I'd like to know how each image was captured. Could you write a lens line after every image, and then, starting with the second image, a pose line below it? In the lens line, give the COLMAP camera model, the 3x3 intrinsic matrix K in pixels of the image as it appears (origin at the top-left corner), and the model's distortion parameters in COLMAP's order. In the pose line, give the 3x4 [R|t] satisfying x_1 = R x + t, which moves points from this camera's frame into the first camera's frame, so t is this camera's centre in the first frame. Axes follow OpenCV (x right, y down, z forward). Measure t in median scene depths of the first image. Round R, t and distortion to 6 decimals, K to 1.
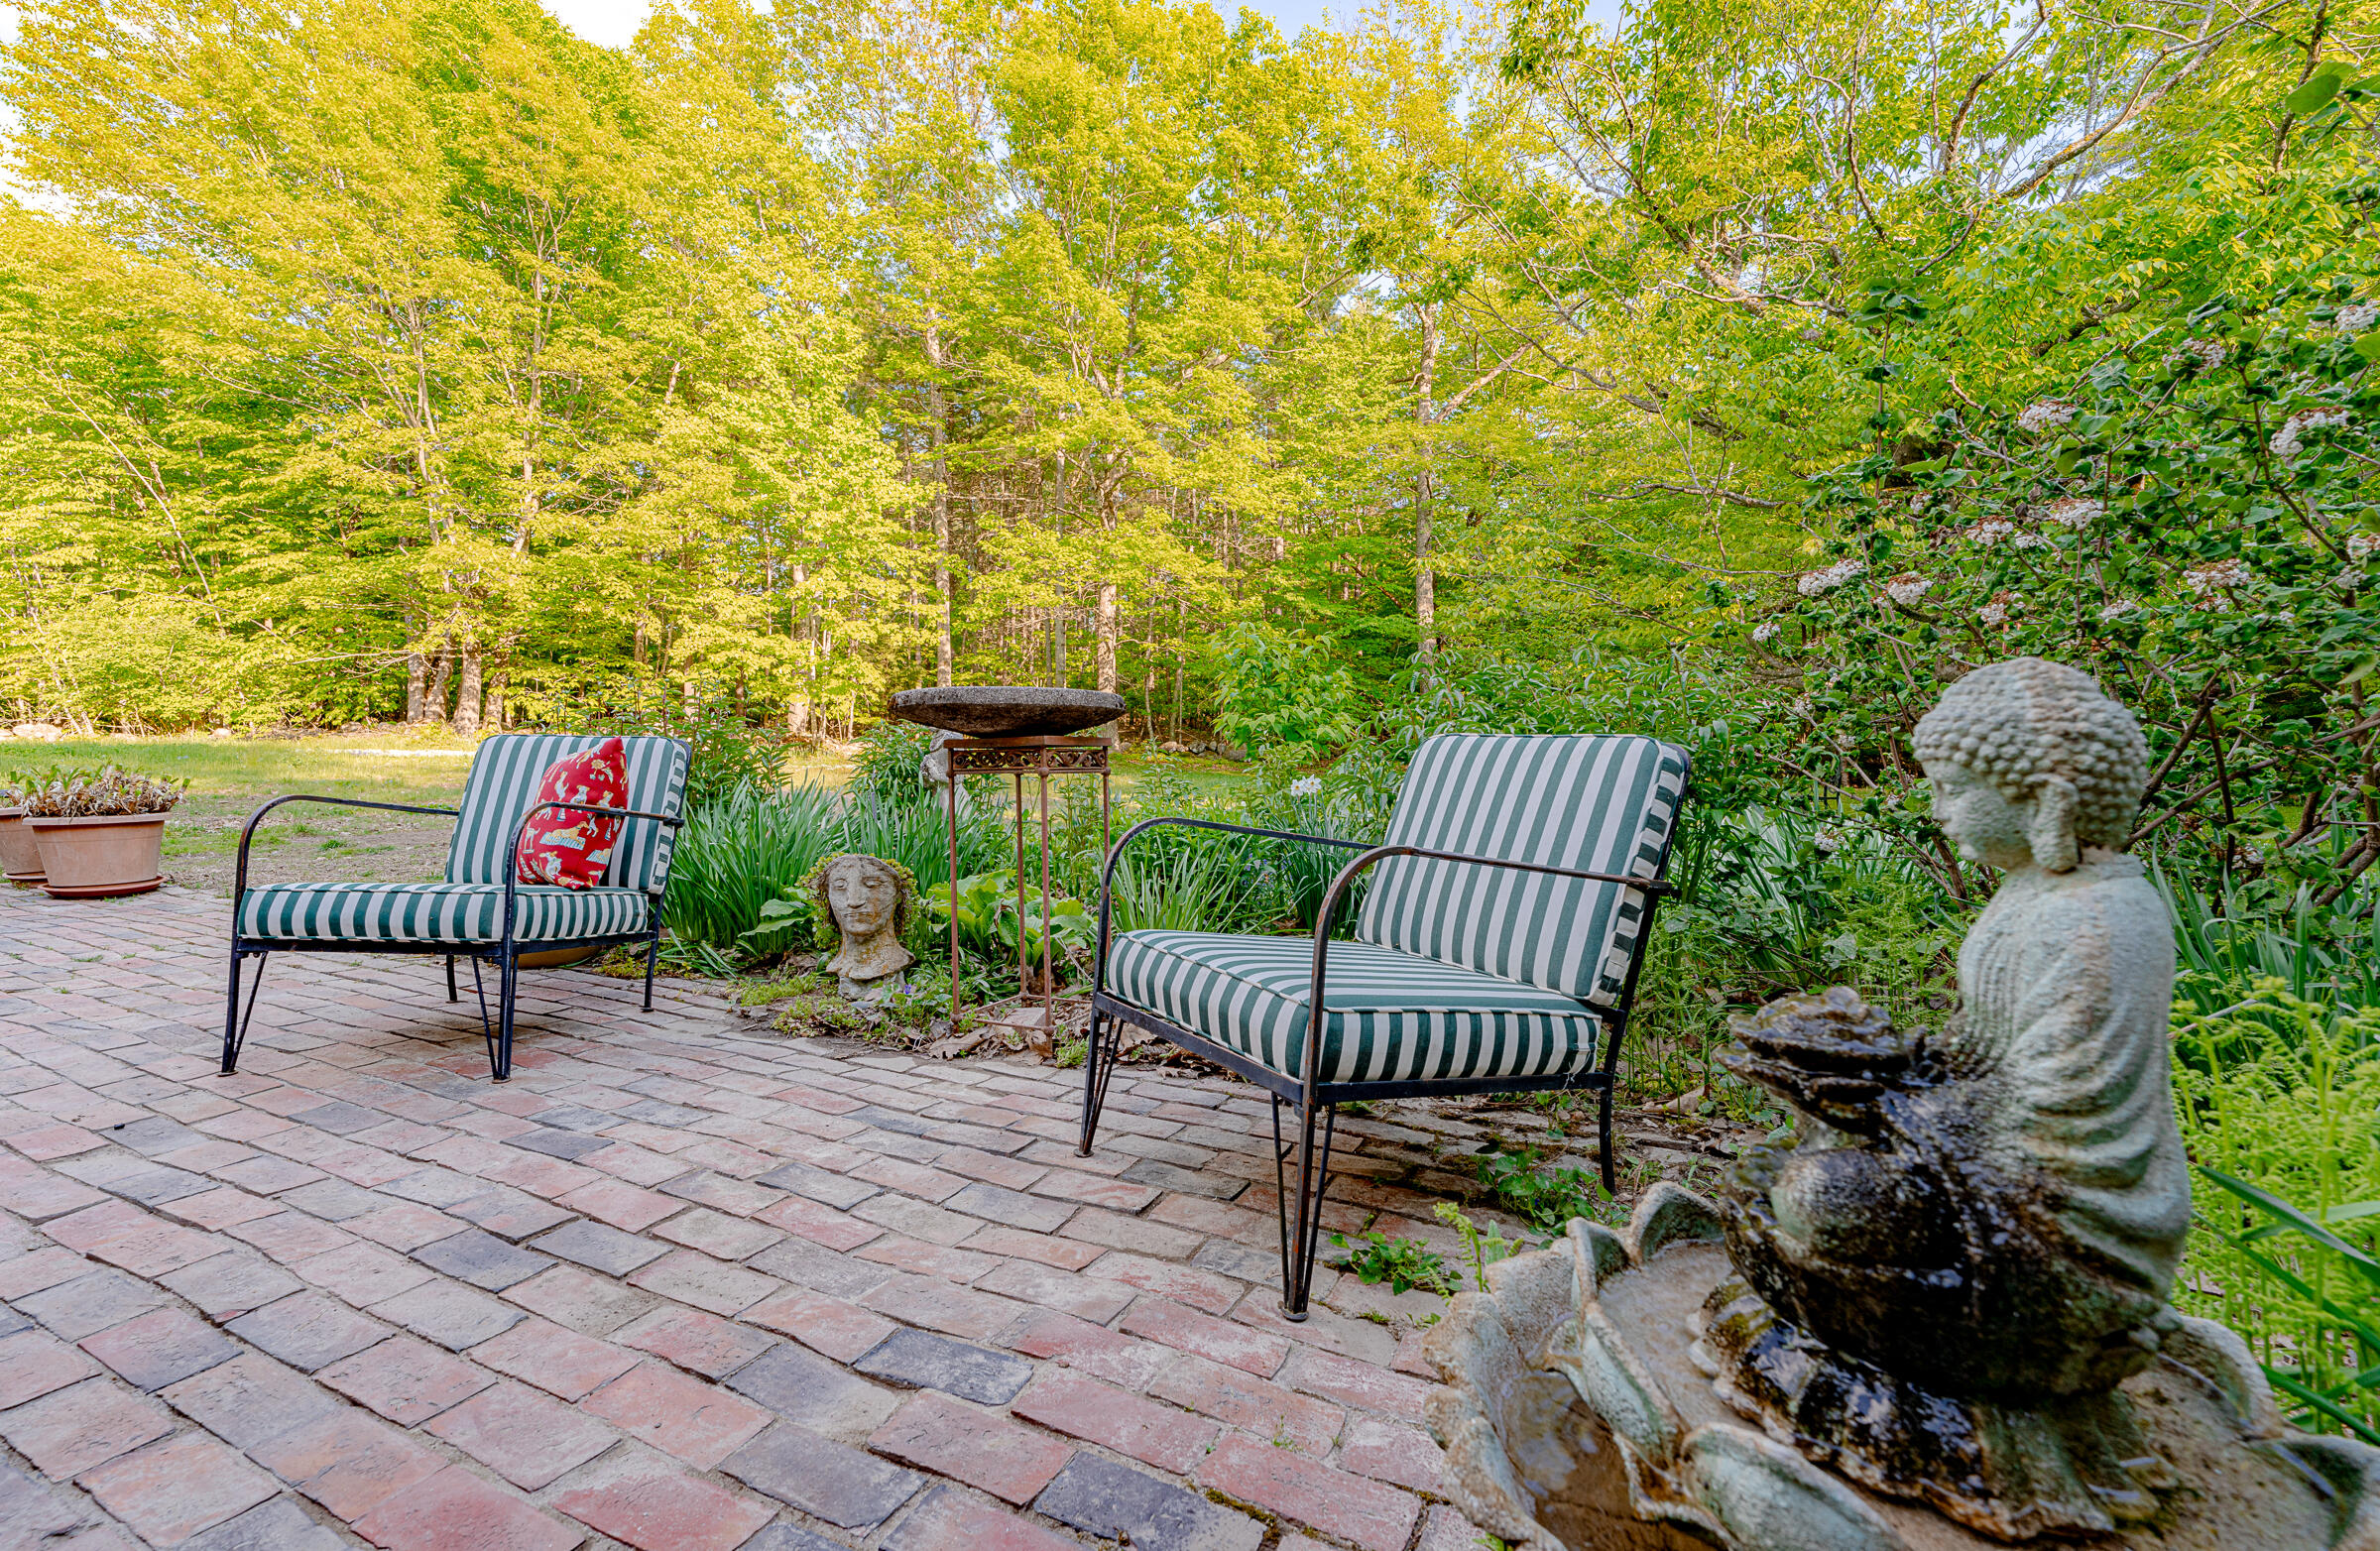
lens RADIAL K [[1035.3, 0, 1186.4], [0, 1035.3, 795.0], [0, 0, 1]] dist [0.000366, -0.000418]
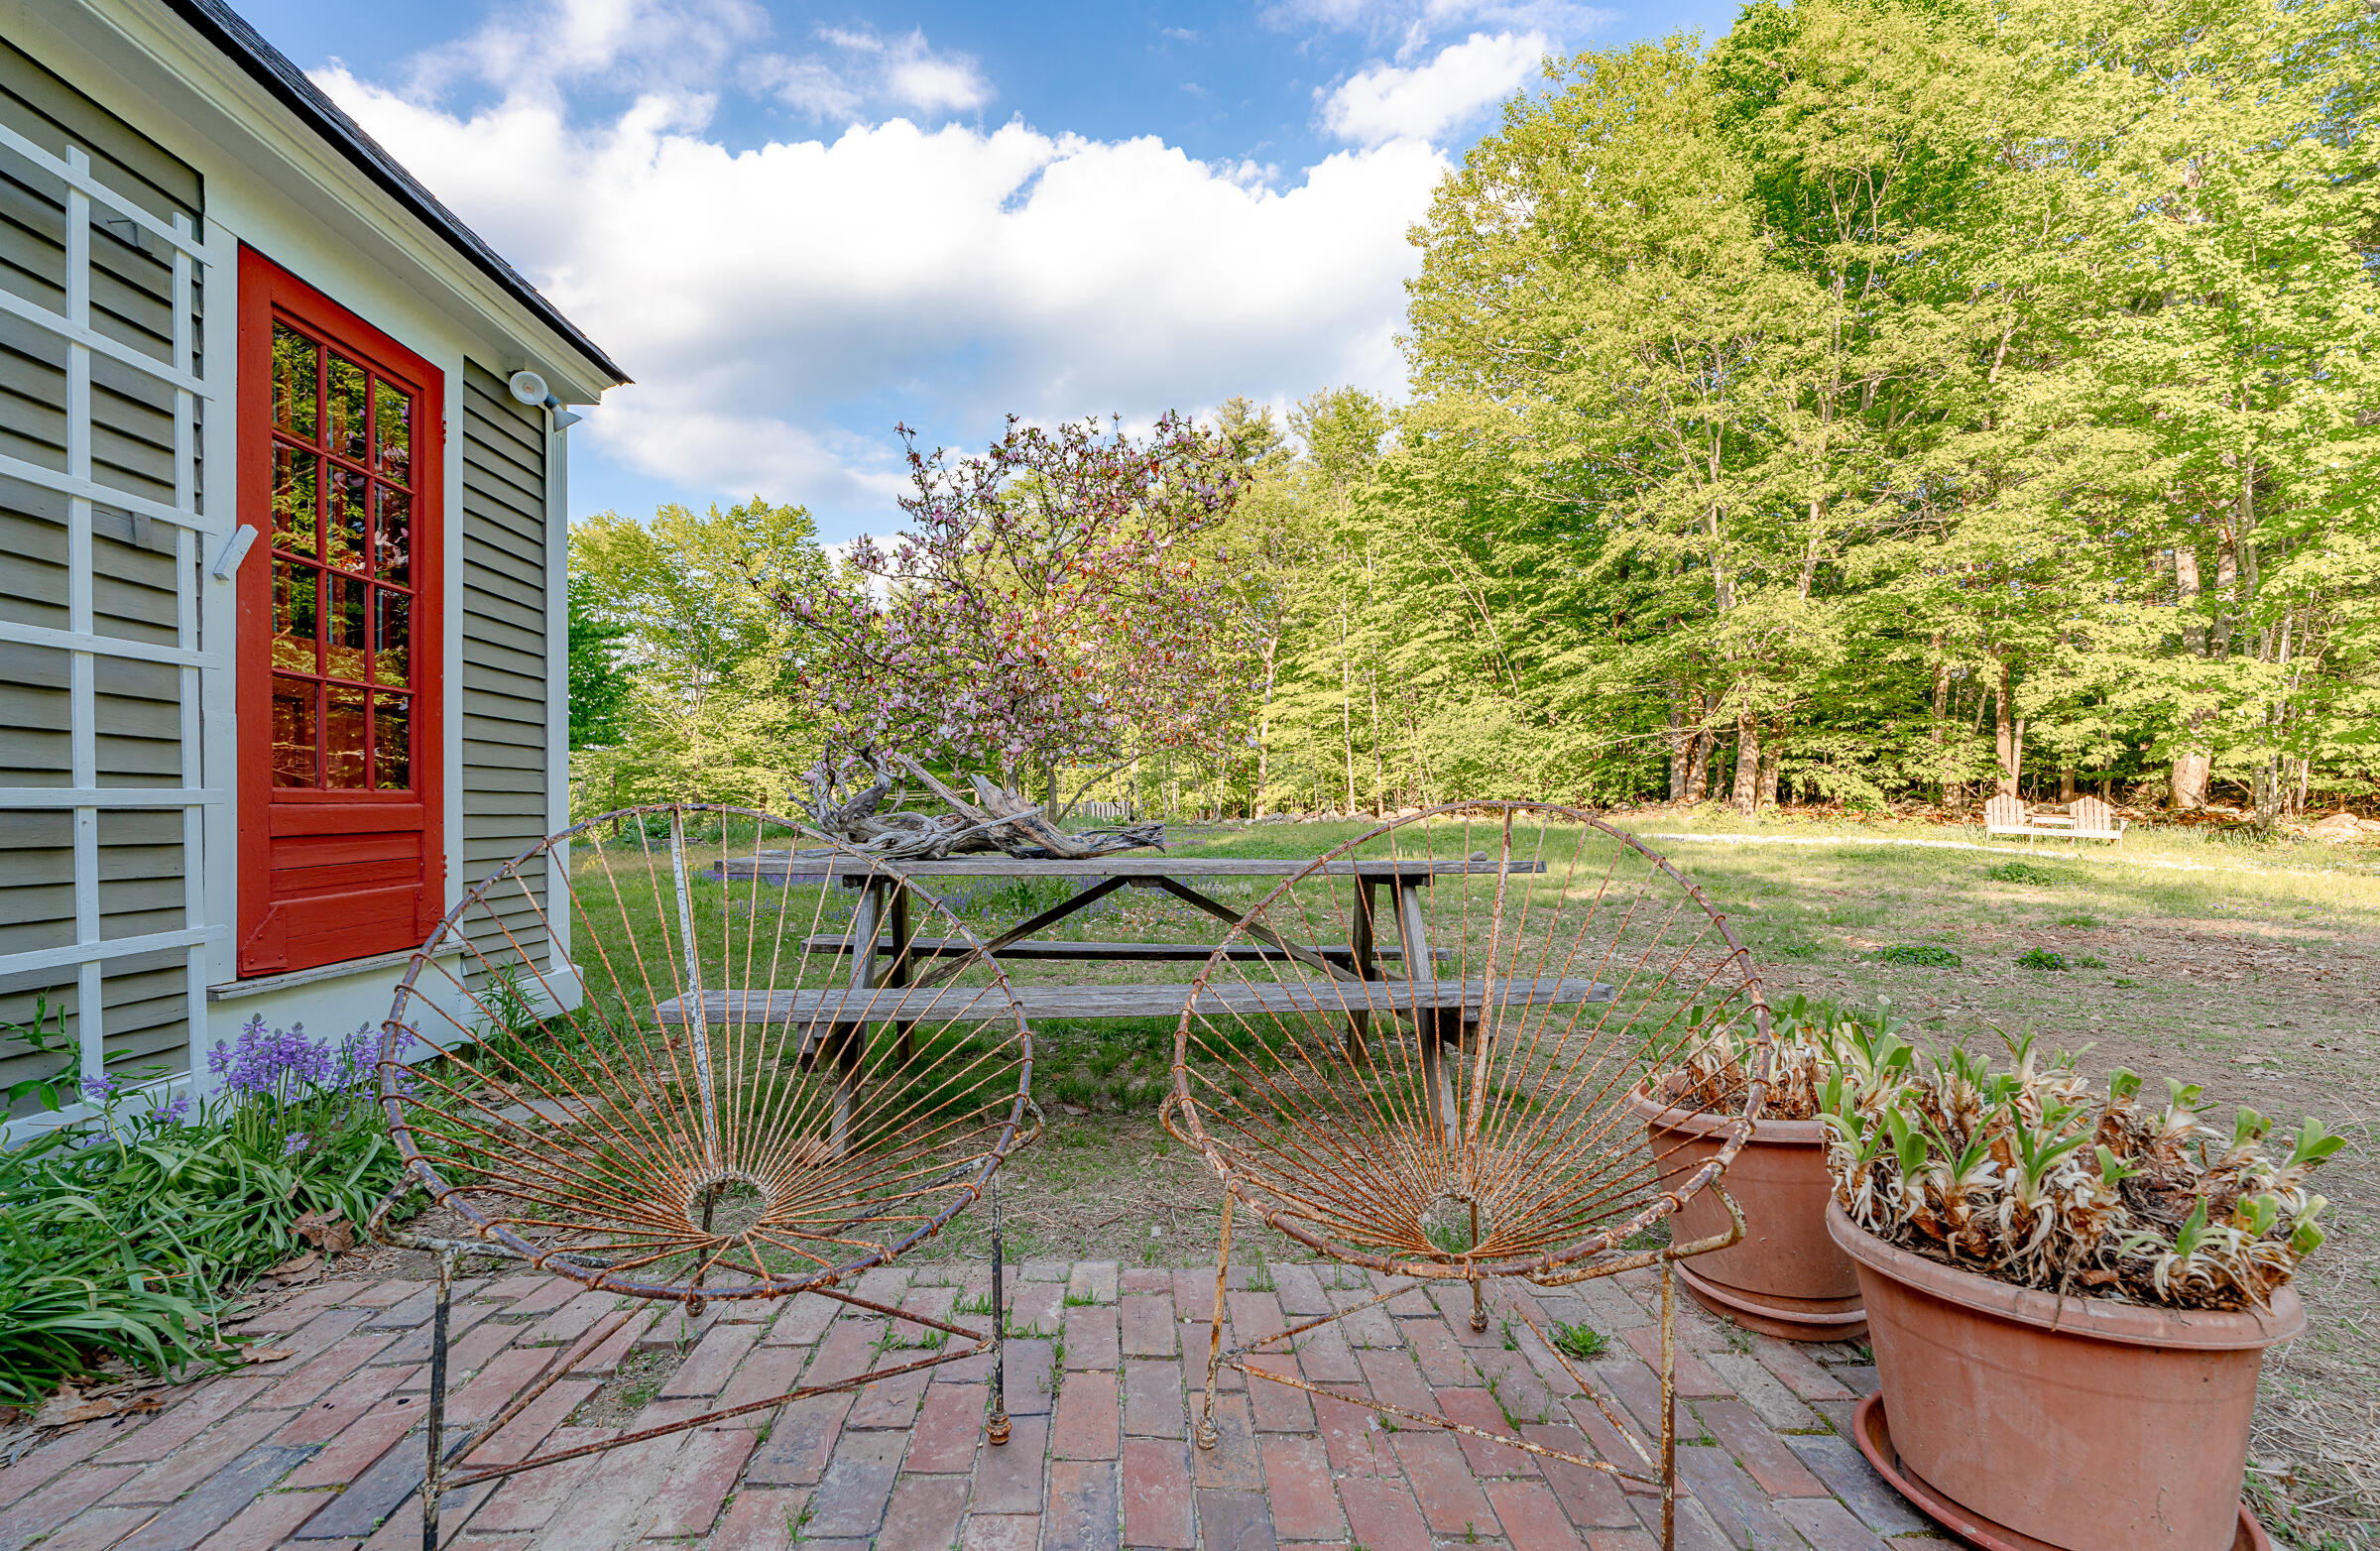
lens RADIAL K [[1035.3, 0, 1186.4], [0, 1035.3, 795.0], [0, 0, 1]] dist [0.000366, -0.000418]
pose [[0.511557, -0.024101, -0.858911, -0.160820], [-0.033672, 0.998276, -0.048065, -0.014891], [0.858589, 0.053509, 0.509864, 0.110817]]
